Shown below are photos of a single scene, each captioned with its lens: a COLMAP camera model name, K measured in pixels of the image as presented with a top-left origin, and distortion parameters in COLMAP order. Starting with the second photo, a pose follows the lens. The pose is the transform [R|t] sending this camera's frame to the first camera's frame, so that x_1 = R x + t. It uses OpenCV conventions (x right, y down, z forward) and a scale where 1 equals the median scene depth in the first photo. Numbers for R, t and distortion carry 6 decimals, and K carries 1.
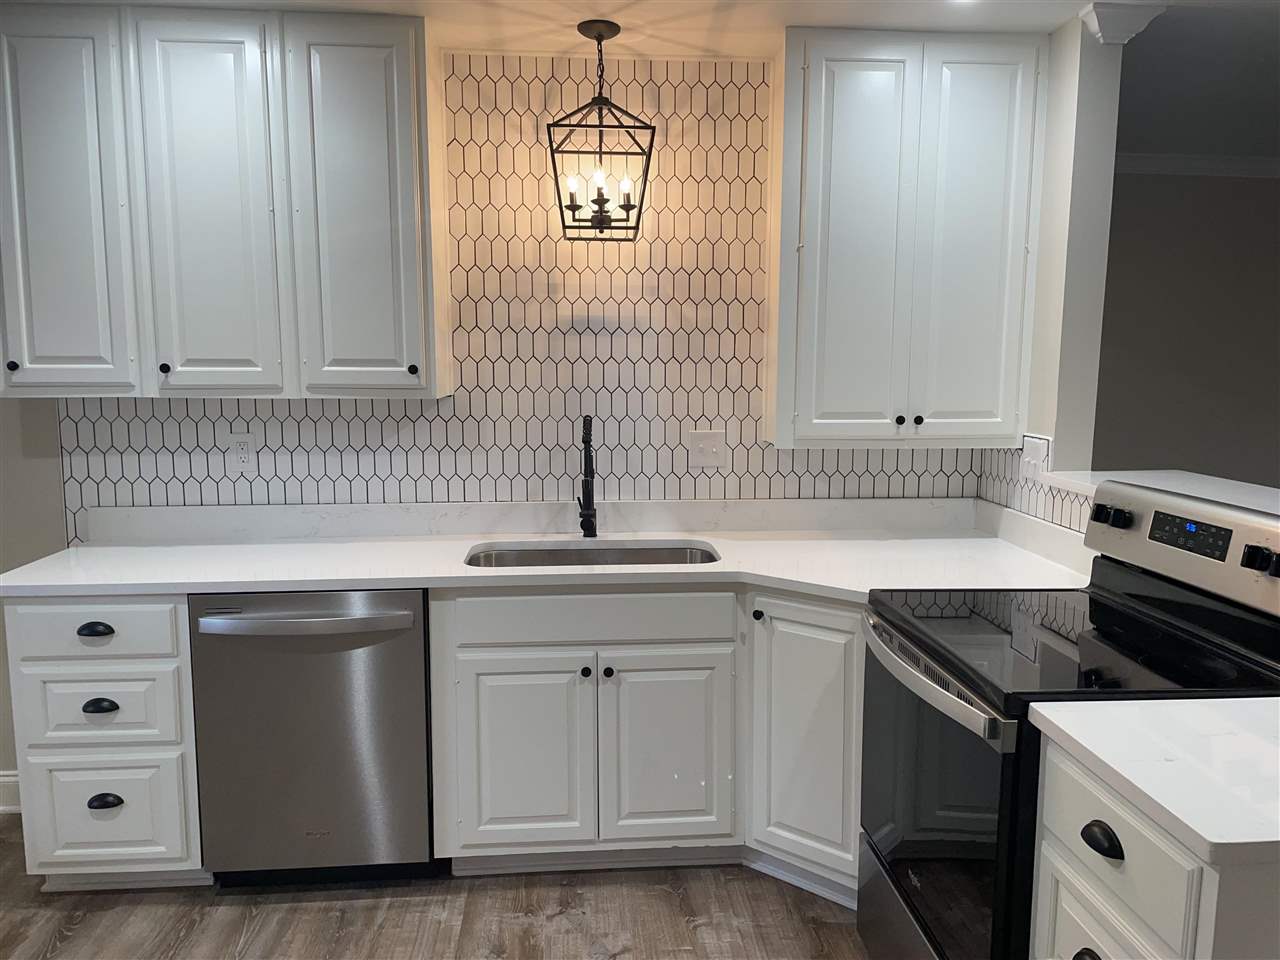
lens RADIAL K [[957.4, 0, 640.0], [0, 957.4, 480.0], [0, 0, 1]] dist [0.091177, -0.109547]
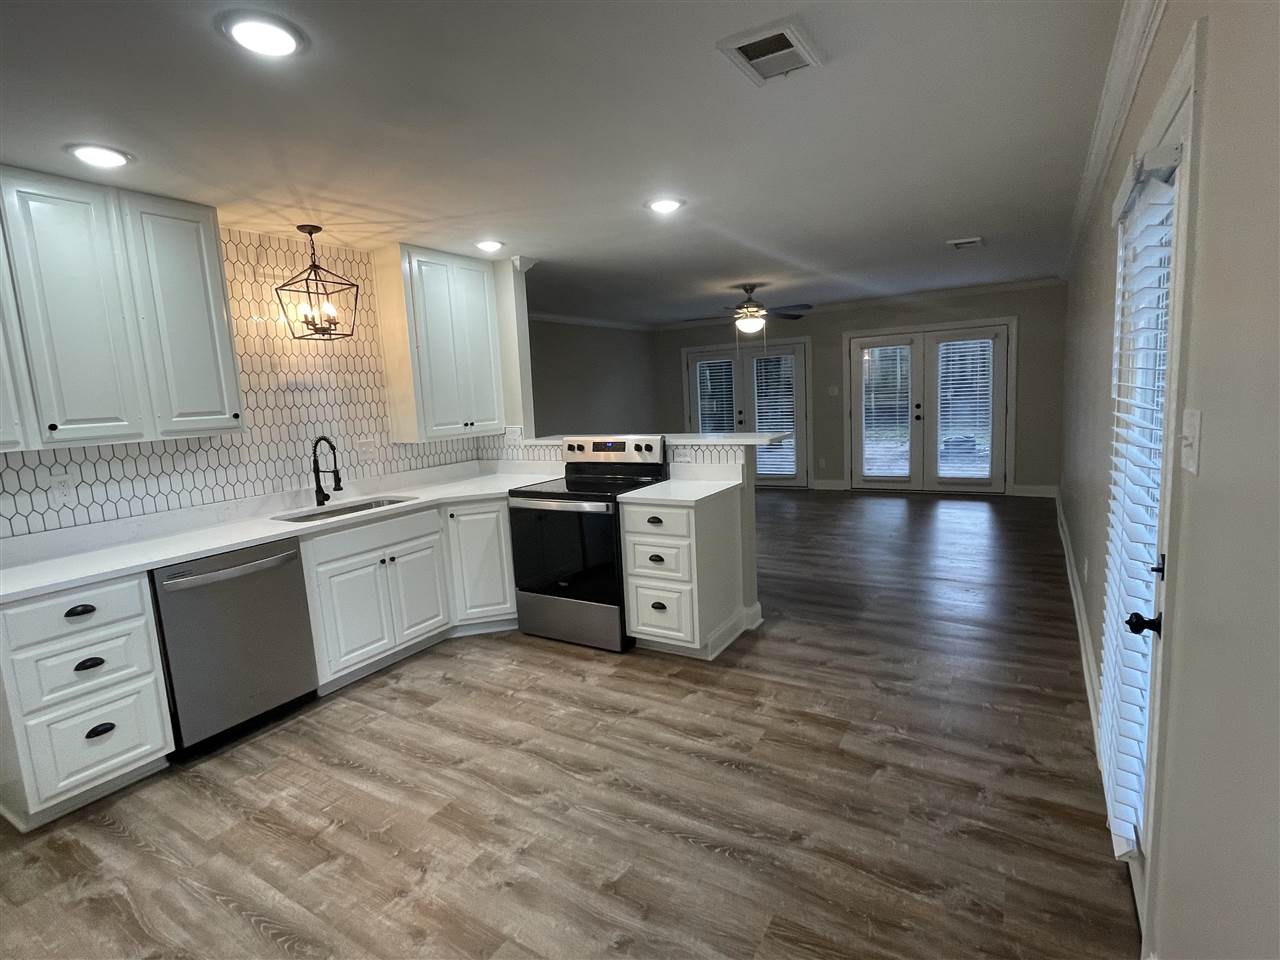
lens RADIAL K [[636.1, 0, 641.7], [0, 636.1, 476.0], [0, 0, 1]] dist [-0.002183, -0.000269]
pose [[0.583561, -0.143415, 0.799305, -0.713058], [0.154882, 0.985870, 0.063812, 0.024979], [-0.797162, 0.086560, 0.597528, -0.196897]]
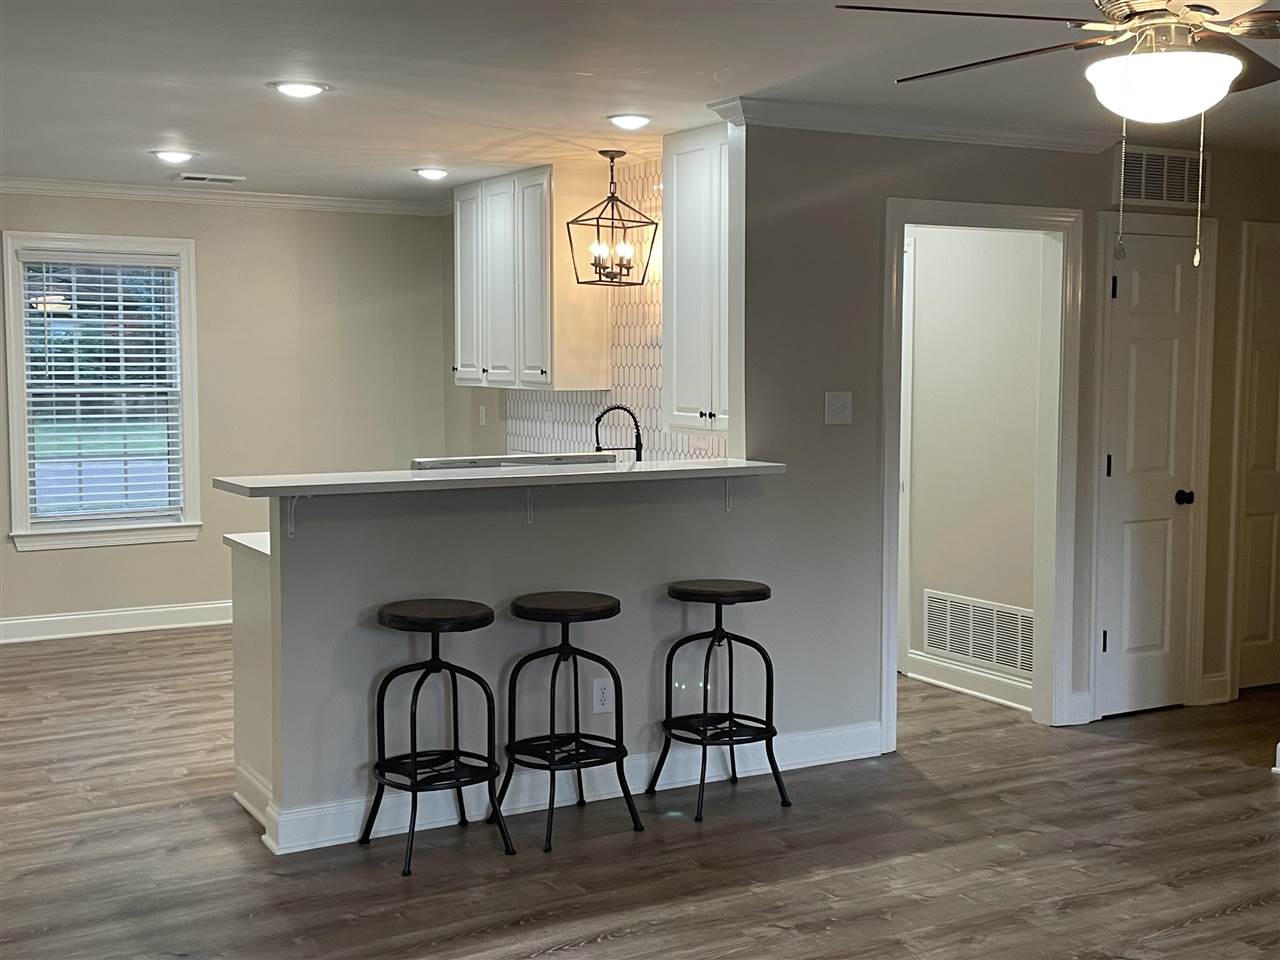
lens RADIAL K [[1512.3, 0, 656.6], [0, 1512.3, 464.1], [0, 0, 1]] dist [0.133024, -0.269756]
pose [[0.429372, 0.063543, -0.900890, 2.181992], [-0.111274, 0.993643, 0.017051, -0.024194], [0.896247, 0.092924, 0.433713, 0.065603]]
